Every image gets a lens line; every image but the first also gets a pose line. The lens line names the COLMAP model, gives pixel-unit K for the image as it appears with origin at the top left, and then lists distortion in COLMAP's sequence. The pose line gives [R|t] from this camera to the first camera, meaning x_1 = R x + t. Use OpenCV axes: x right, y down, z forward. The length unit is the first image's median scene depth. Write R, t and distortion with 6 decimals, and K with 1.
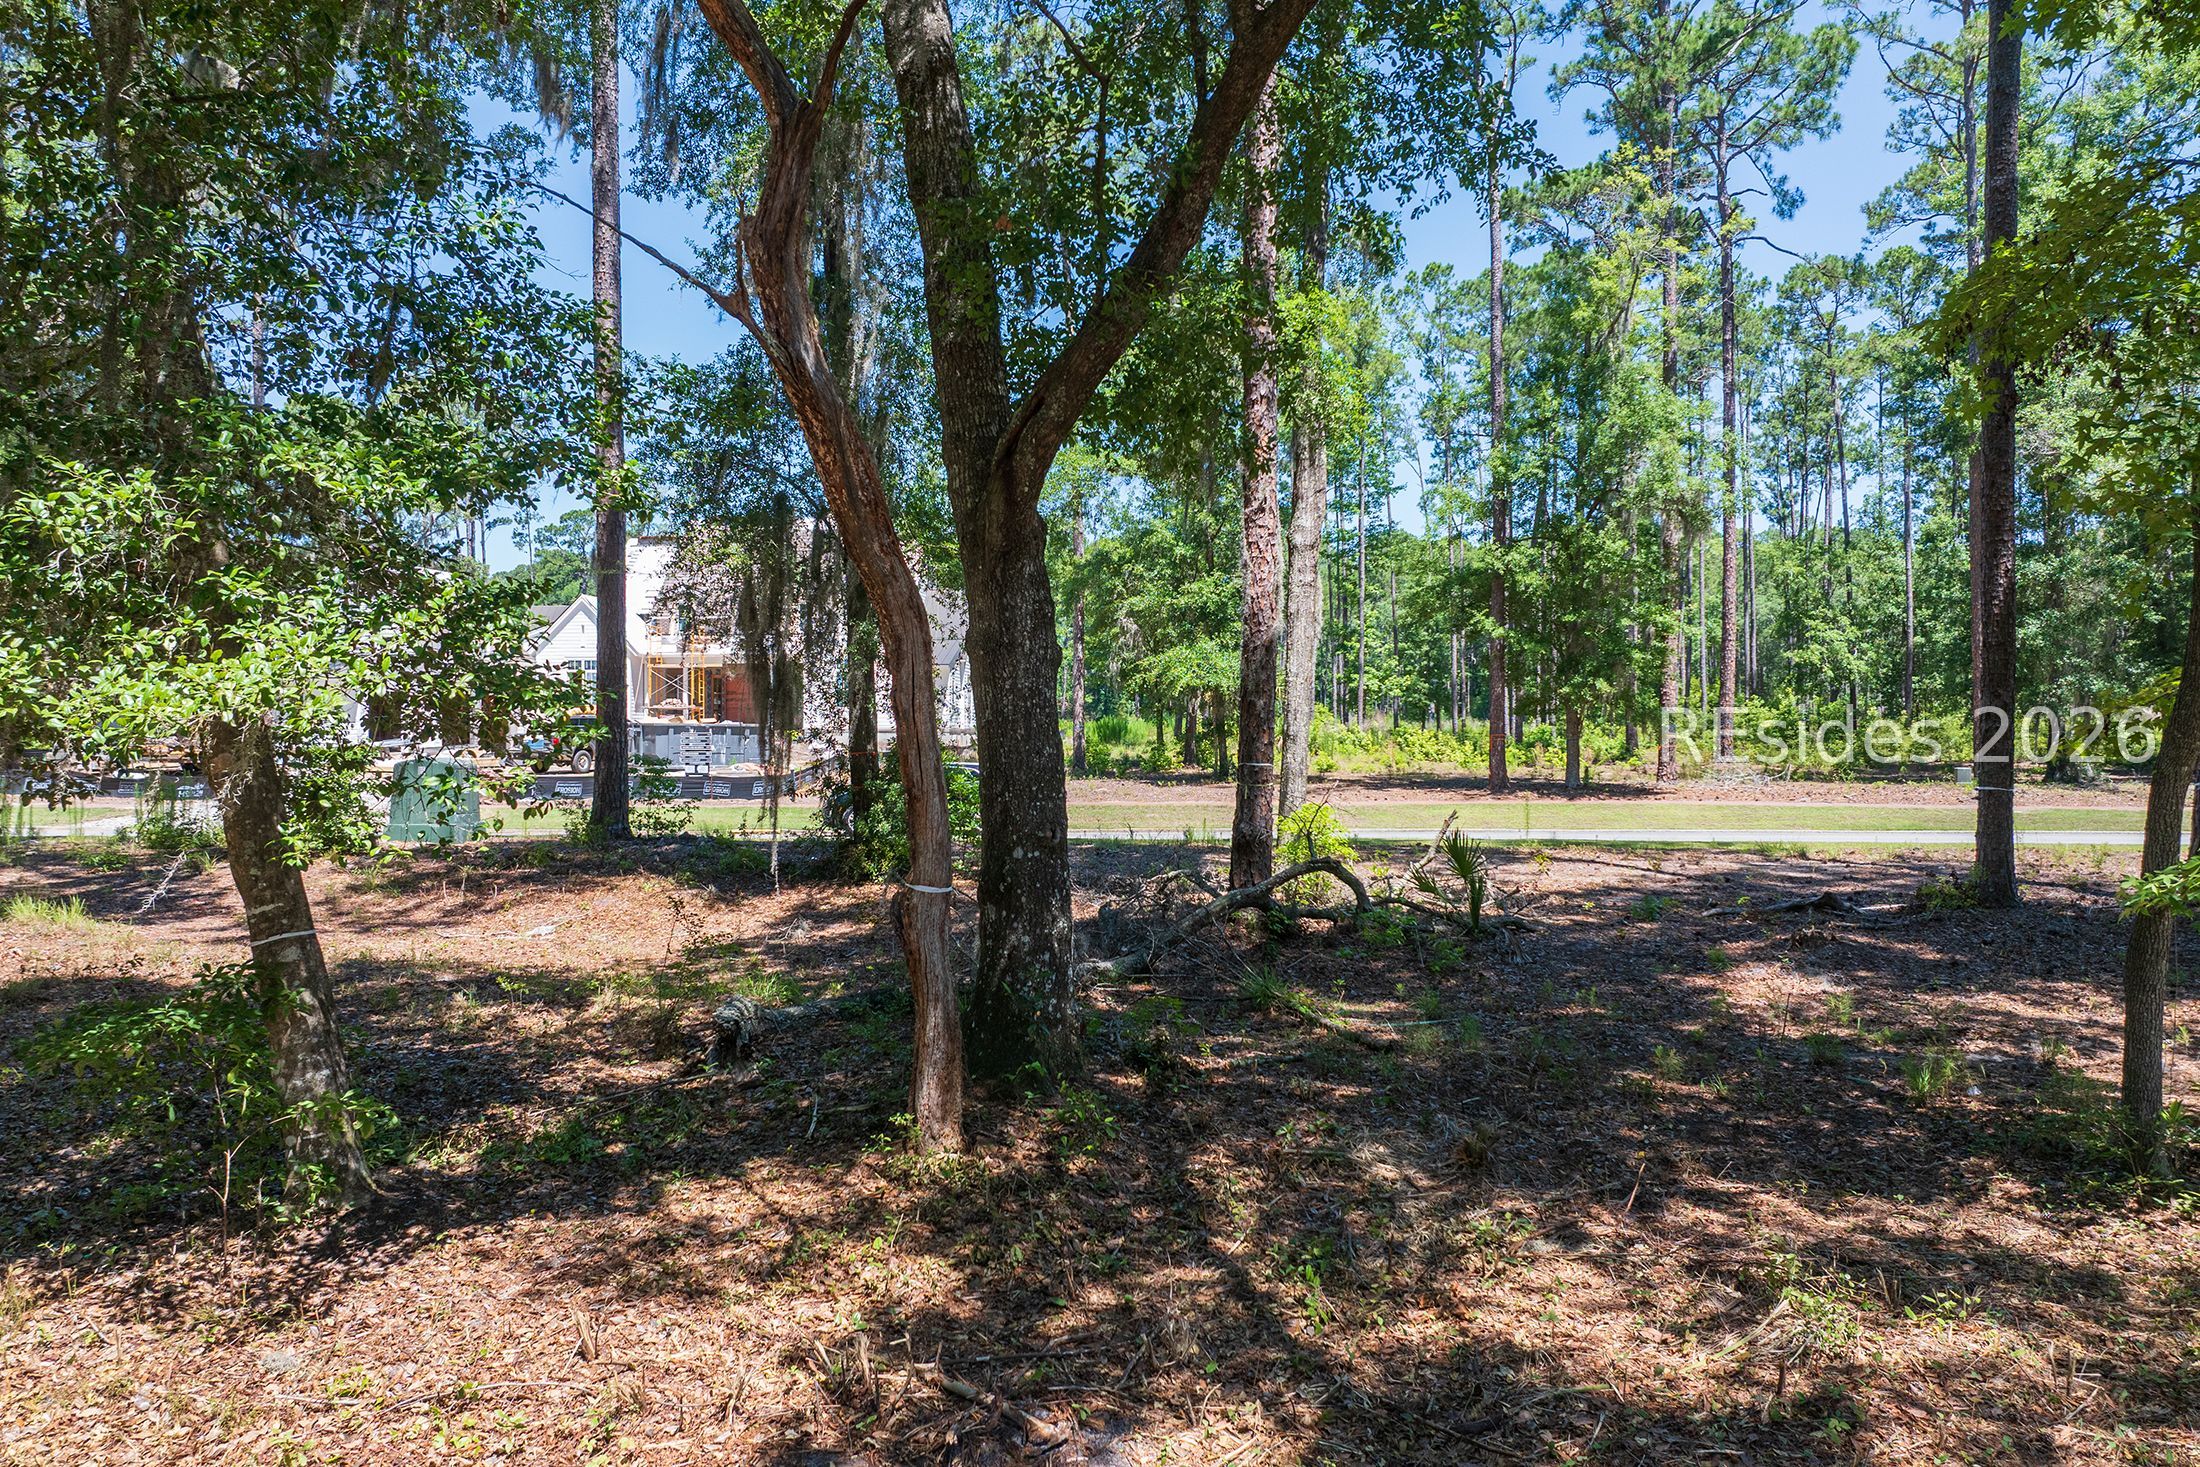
lens RADIAL K [[1539.8, 0, 1107.3], [0, 1539.8, 729.5], [0, 0, 1]] dist [-0.055439, 0.021757]
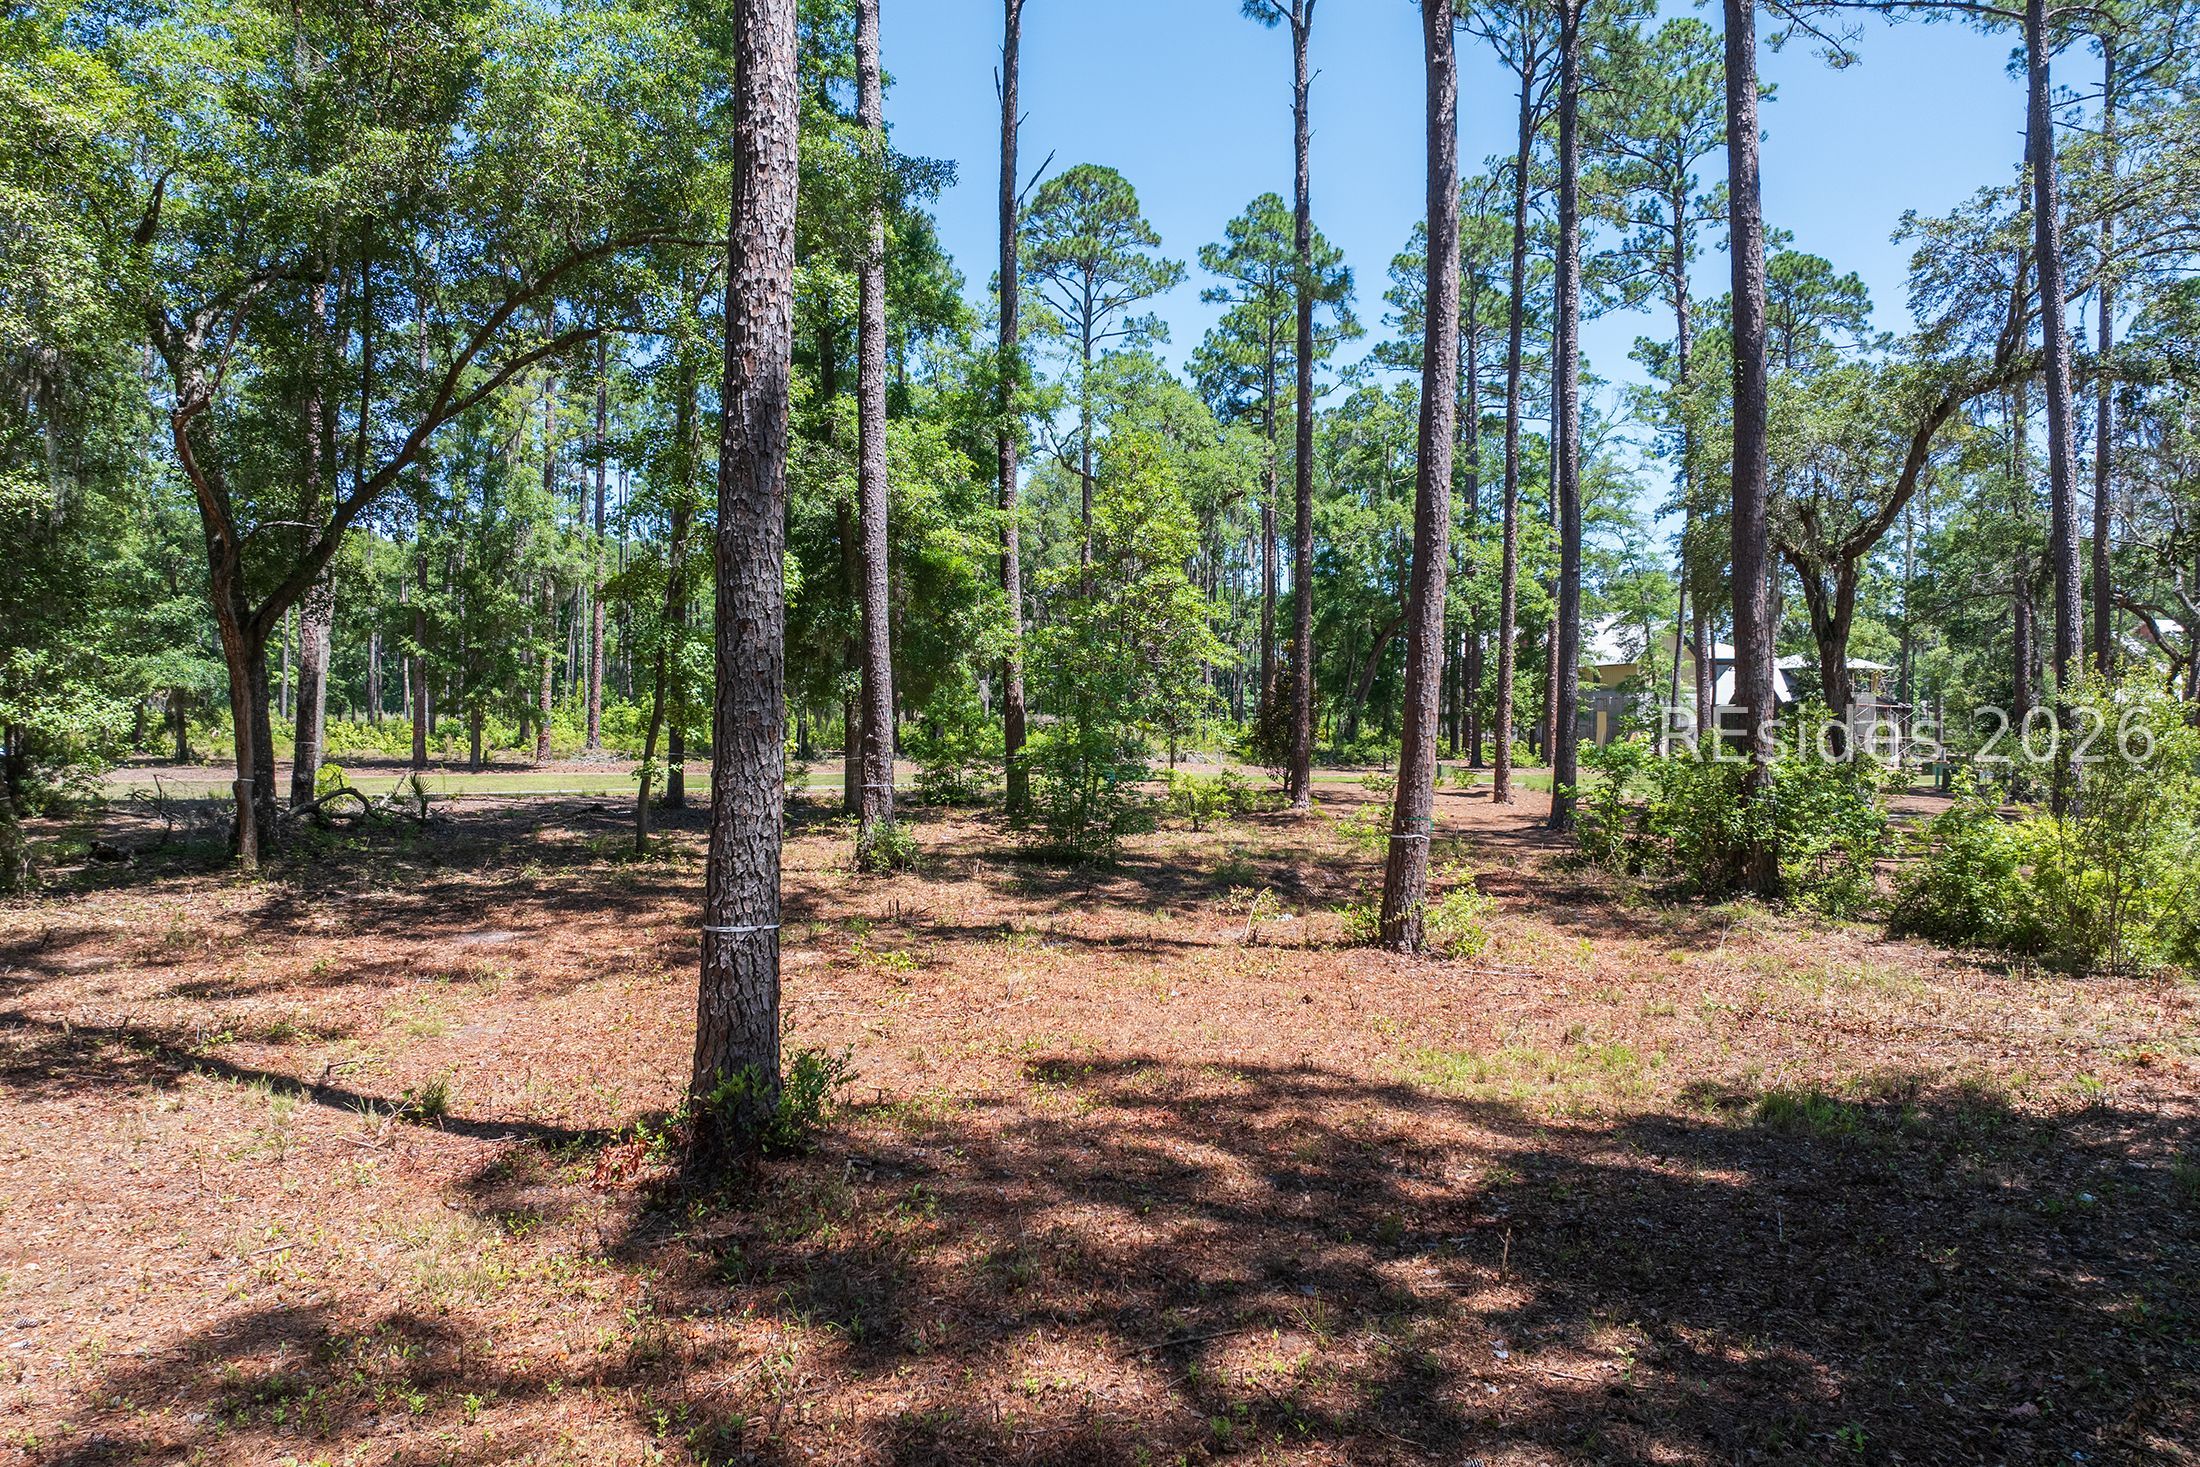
lens RADIAL K [[1550.4, 0, 1115.1], [0, 1550.4, 725.4], [0, 0, 1]] dist [-0.051305, 0.012894]
pose [[0.773835, 0.007146, 0.633346, -0.132859], [-0.009130, 0.999958, -0.000128, -0.003816], [-0.633321, -0.005684, 0.773868, -0.454524]]
